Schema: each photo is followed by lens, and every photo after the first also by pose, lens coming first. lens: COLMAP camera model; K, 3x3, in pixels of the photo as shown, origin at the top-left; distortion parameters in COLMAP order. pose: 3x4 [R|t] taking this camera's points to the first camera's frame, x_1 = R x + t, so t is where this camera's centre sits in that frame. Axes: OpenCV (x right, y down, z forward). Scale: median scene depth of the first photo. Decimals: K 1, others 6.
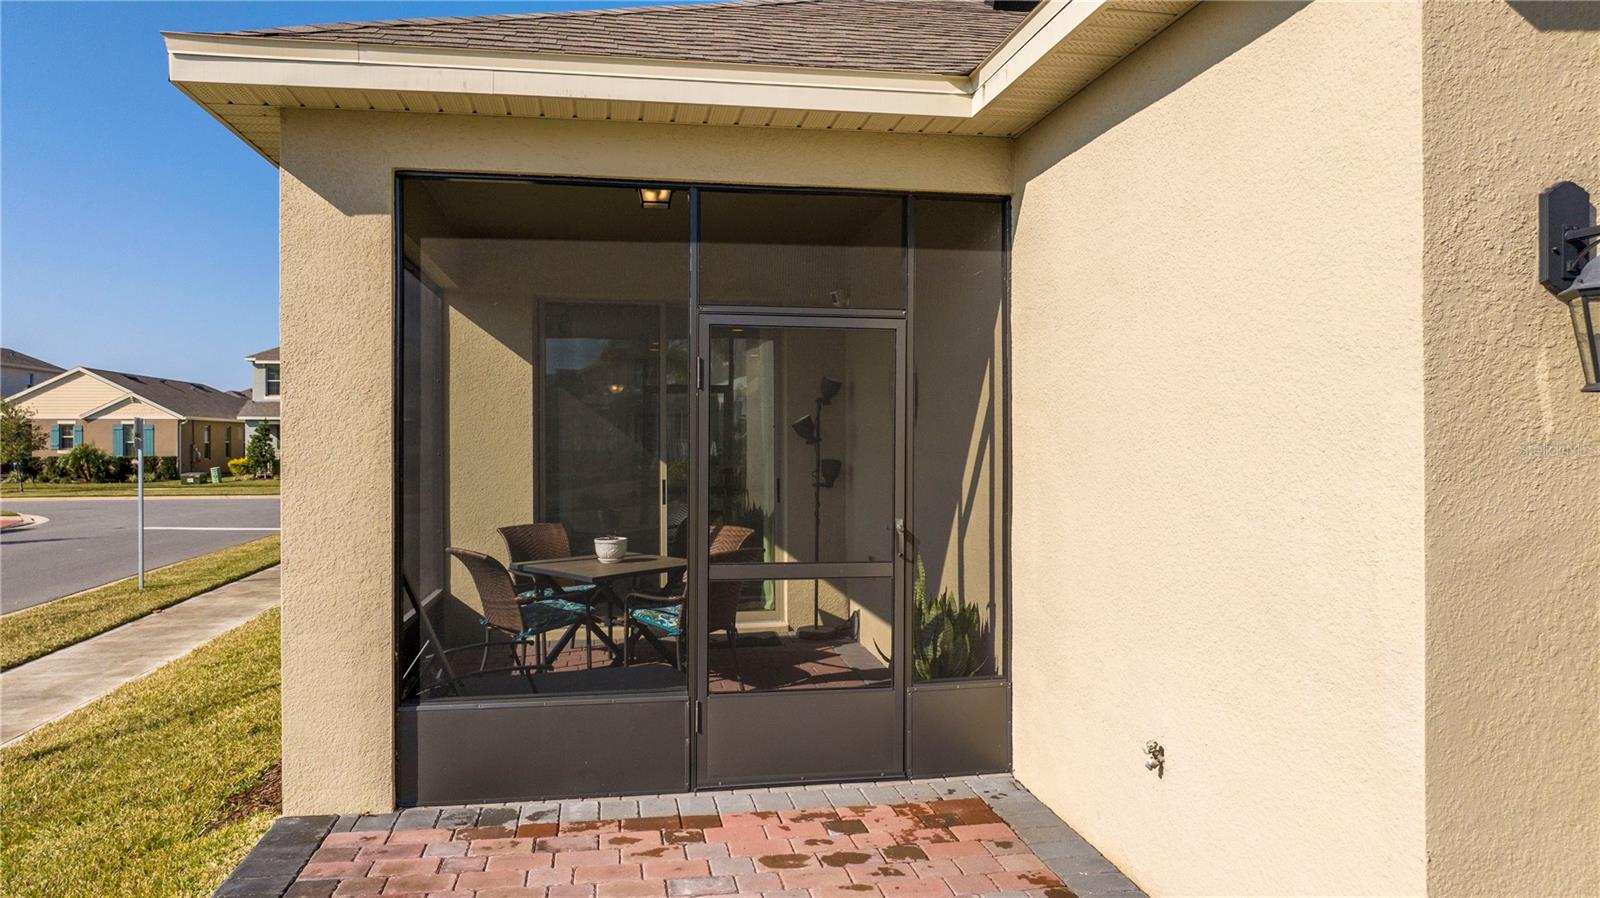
lens RADIAL K [[1126.7, 0, 811.1], [0, 1126.7, 437.1], [0, 0, 1]] dist [-0.030592, 0.022828]
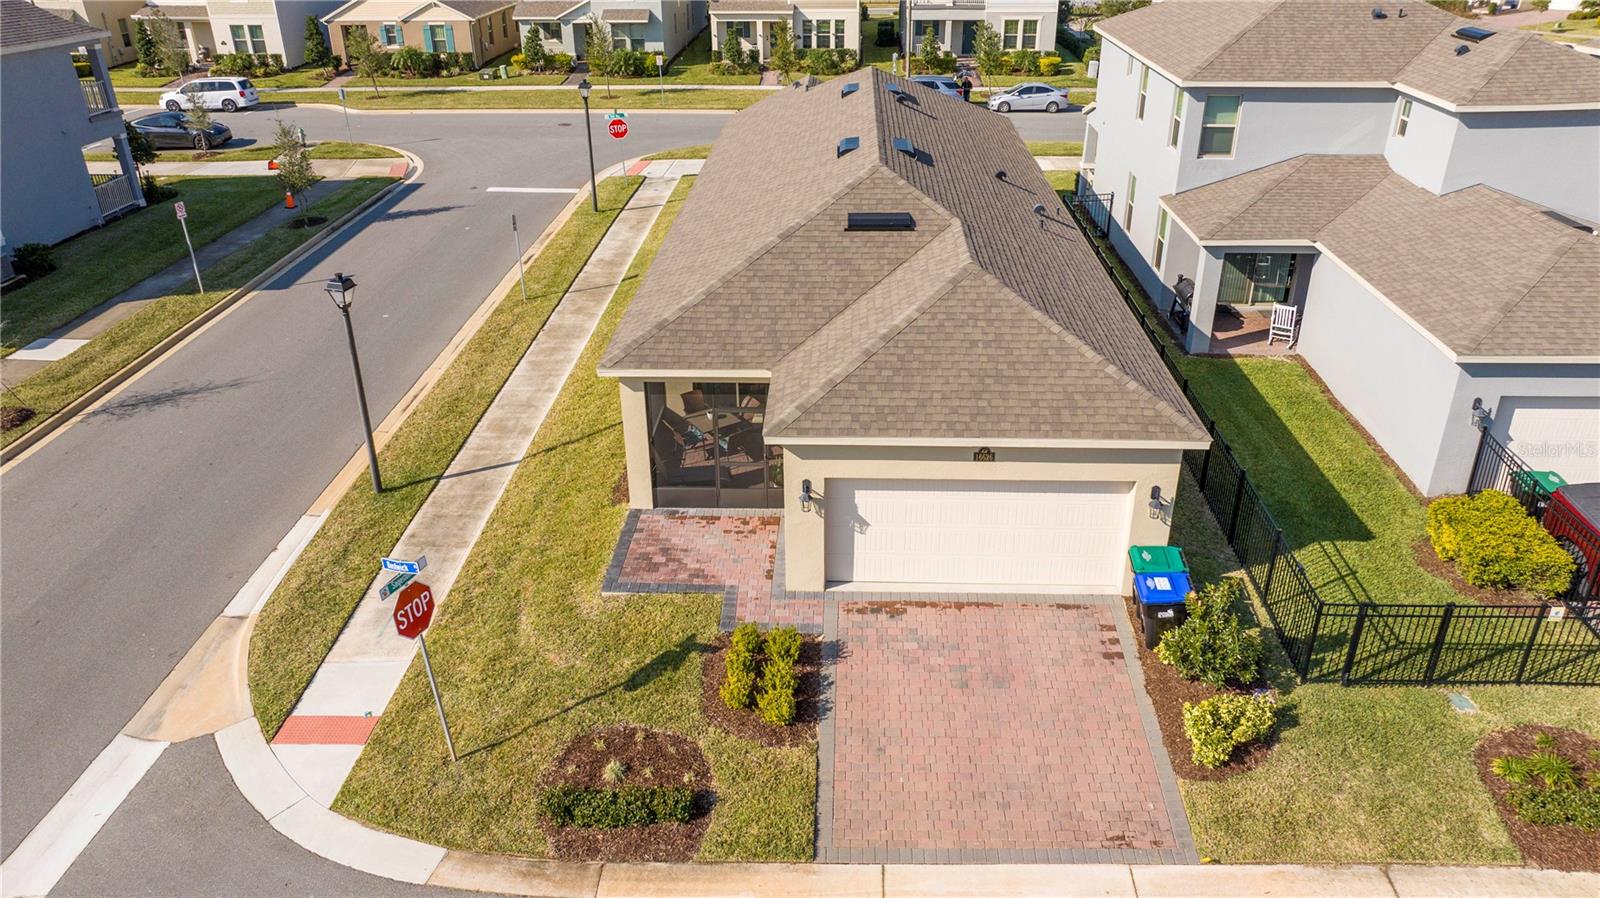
lens RADIAL K [[1126.7, 0, 811.1], [0, 1126.7, 437.1], [0, 0, 1]] dist [-0.030592, 0.022828]
pose [[0.977871, 0.090029, -0.188849, 0.604182], [0.004933, 0.892501, 0.451019, -1.093845], [0.209153, -0.441970, 0.872306, -1.509327]]
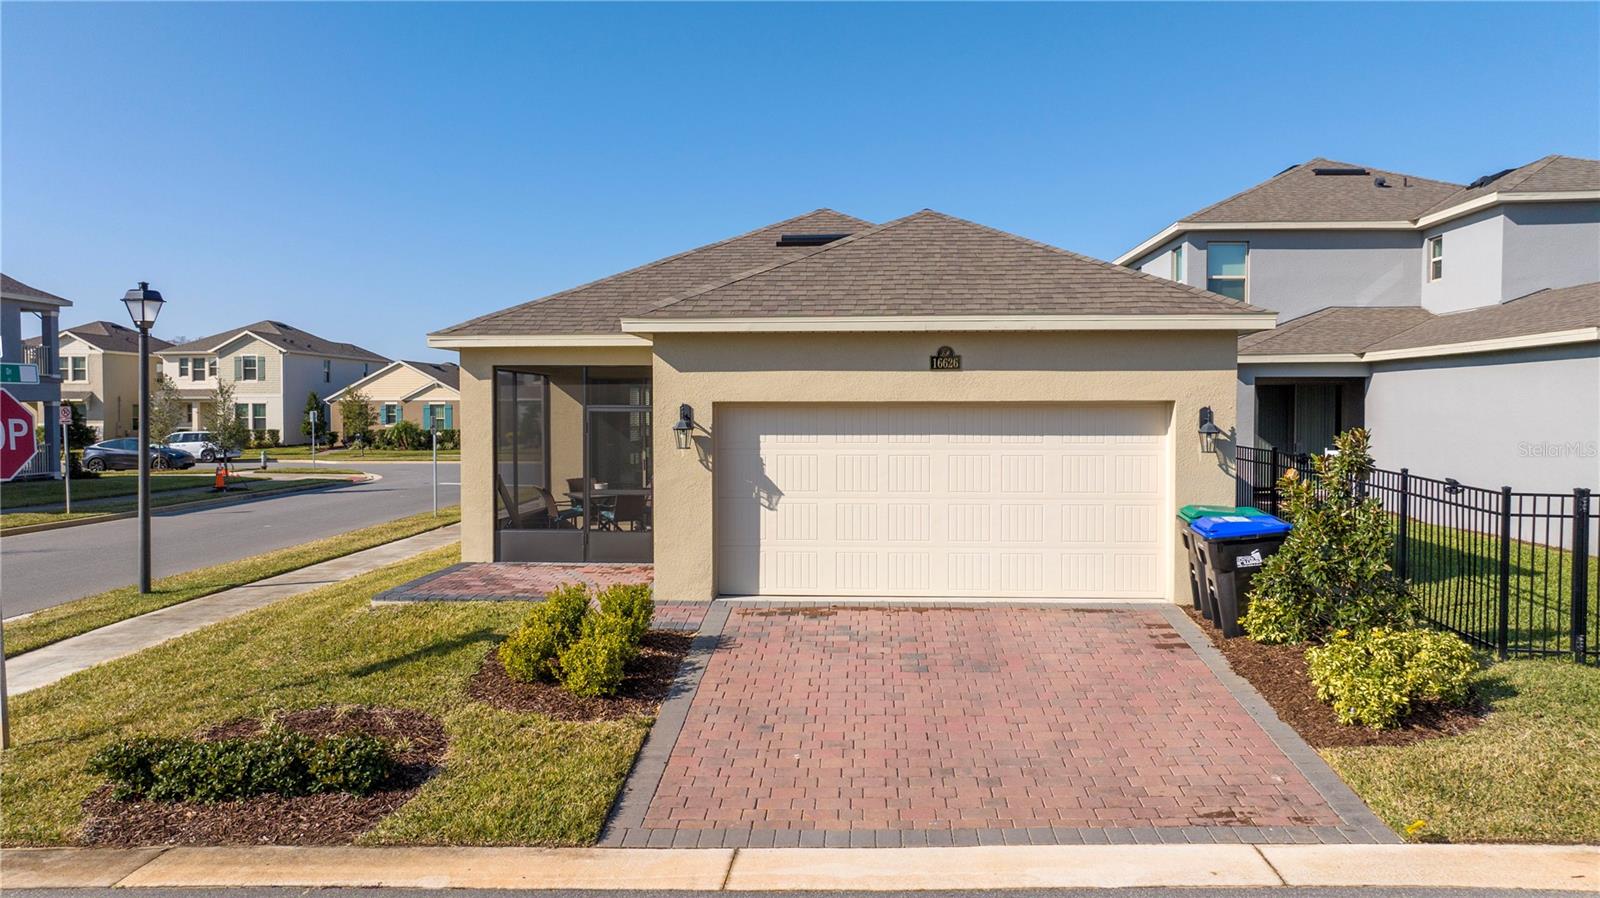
lens RADIAL K [[1126.7, 0, 811.1], [0, 1126.7, 437.1], [0, 0, 1]] dist [-0.030592, 0.022828]
pose [[0.974165, 0.006843, -0.225732, 0.683352], [-0.000621, 0.999618, 0.027622, -0.065475], [0.225835, -0.026768, 0.973798, -1.064297]]
